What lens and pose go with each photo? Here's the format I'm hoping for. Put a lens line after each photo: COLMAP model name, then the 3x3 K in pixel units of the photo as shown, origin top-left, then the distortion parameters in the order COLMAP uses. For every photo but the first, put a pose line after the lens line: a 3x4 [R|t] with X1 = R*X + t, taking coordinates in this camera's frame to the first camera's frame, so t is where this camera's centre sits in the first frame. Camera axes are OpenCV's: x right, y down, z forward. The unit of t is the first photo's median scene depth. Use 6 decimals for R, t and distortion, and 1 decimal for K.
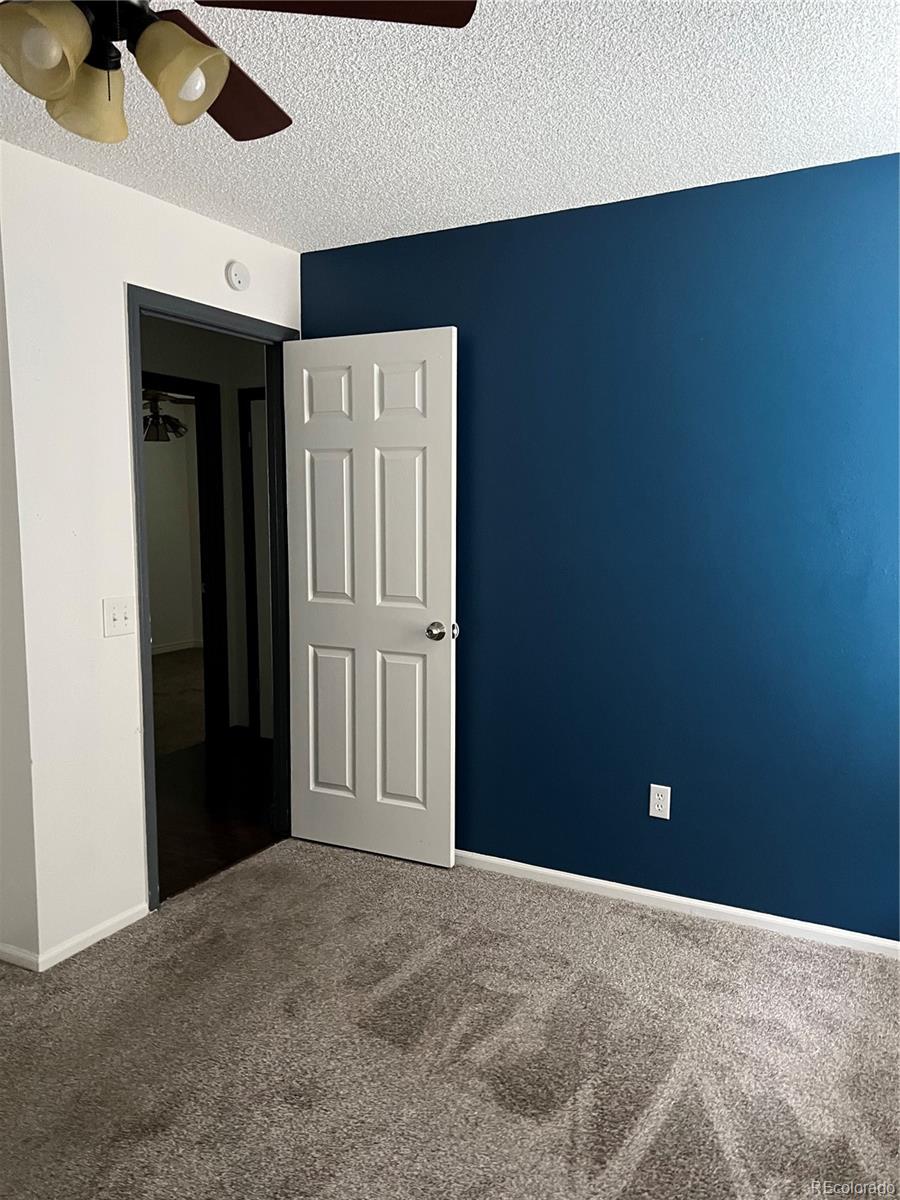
lens RADIAL K [[906.1, 0, 446.5], [0, 906.1, 605.0], [0, 0, 1]] dist [0.076145, -0.077301]
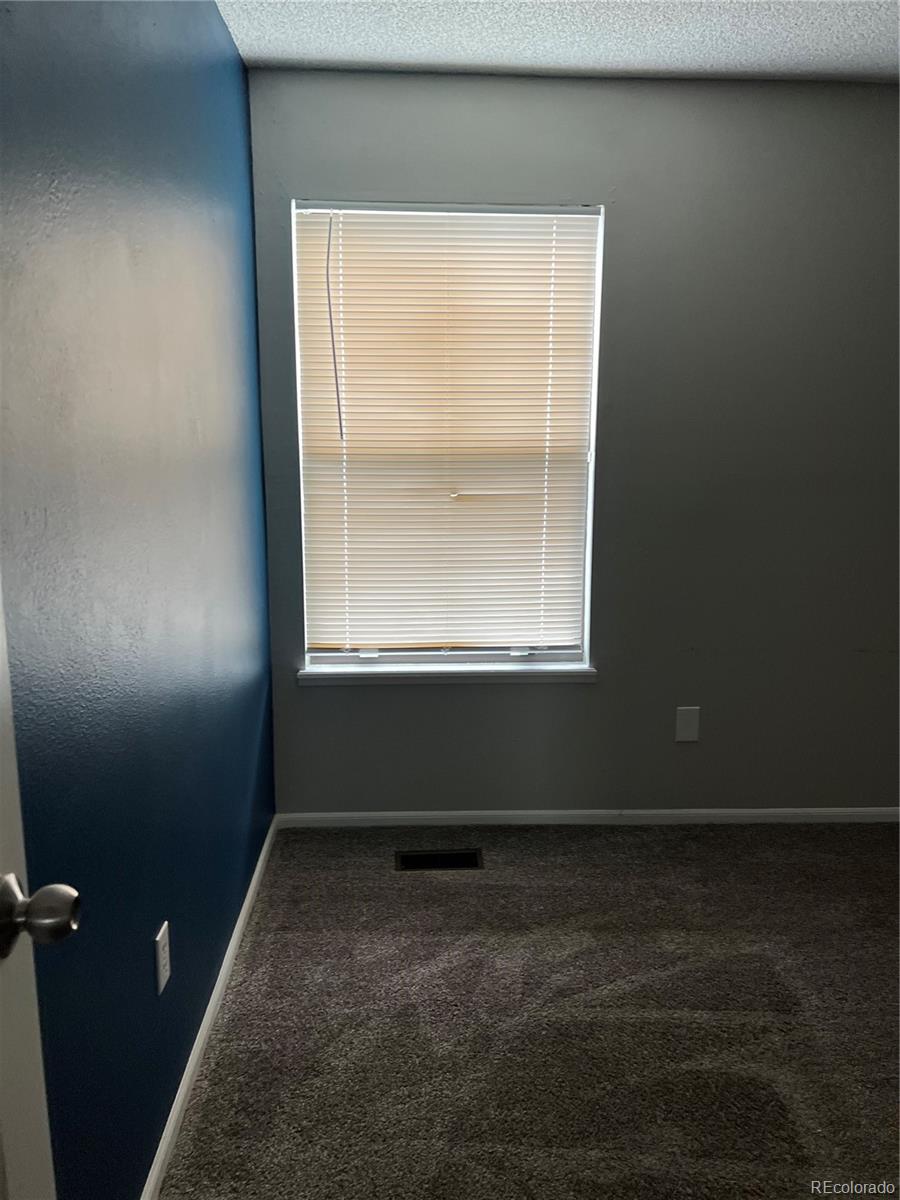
lens RADIAL K [[906.1, 0, 446.5], [0, 906.1, 605.0], [0, 0, 1]] dist [0.076145, -0.077301]
pose [[-0.519201, -0.160546, 0.839437, -0.434465], [0.097855, 0.964571, 0.245003, -0.169566], [-0.849031, 0.209349, -0.485096, 1.612744]]
